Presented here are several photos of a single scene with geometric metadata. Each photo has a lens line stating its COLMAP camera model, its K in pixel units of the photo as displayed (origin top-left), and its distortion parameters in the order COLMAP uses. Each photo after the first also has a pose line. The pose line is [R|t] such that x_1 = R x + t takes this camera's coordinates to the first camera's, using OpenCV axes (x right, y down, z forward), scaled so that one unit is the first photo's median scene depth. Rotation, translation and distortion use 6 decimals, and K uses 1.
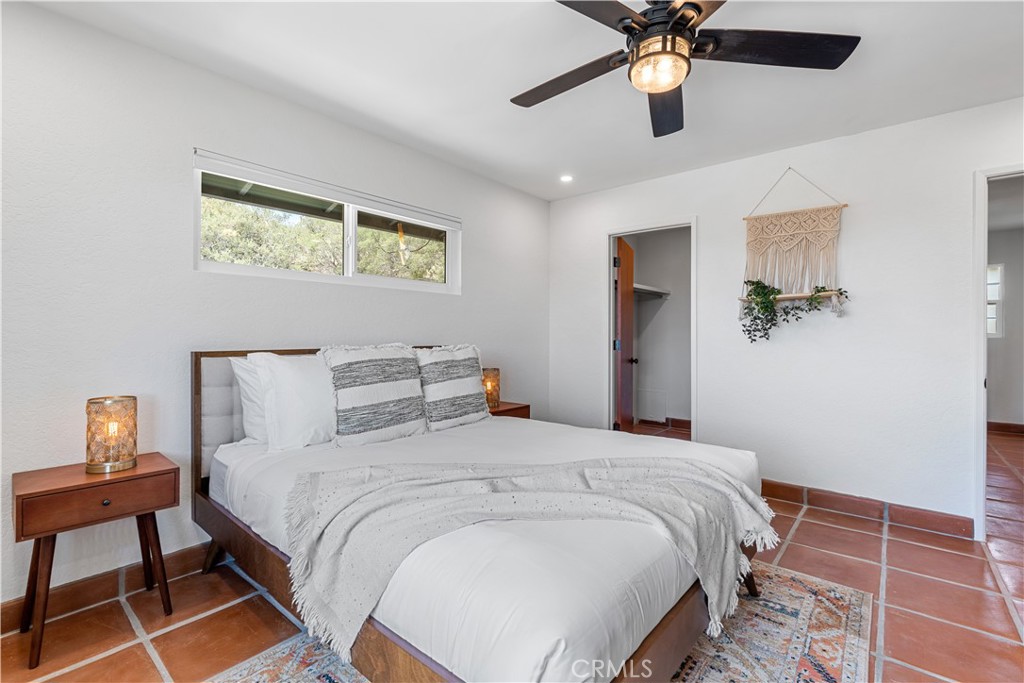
lens RADIAL K [[457.1, 0, 512.0], [0, 457.1, 341.5], [0, 0, 1]] dist [0.000809, 0.000043]
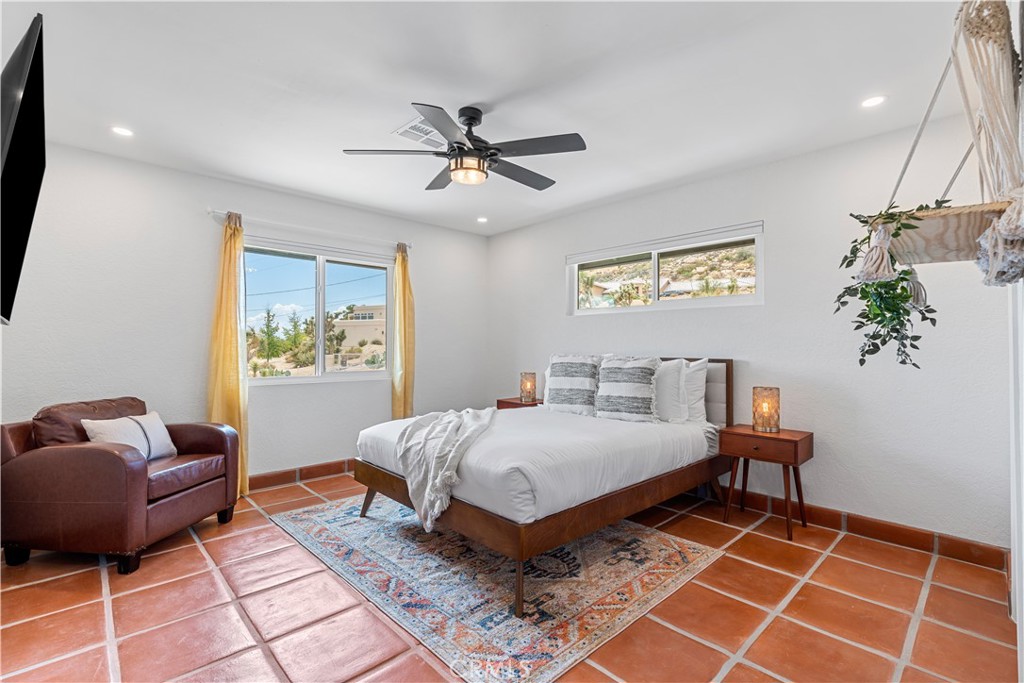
lens RADIAL K [[457.1, 0, 512.0], [0, 457.1, 341.5], [0, 0, 1]] dist [0.000809, 0.000043]
pose [[-0.106826, 0.005039, -0.994265, 1.237881], [0.002153, 0.999986, 0.004837, -0.041168], [0.994275, -0.001624, -0.106835, 0.886684]]
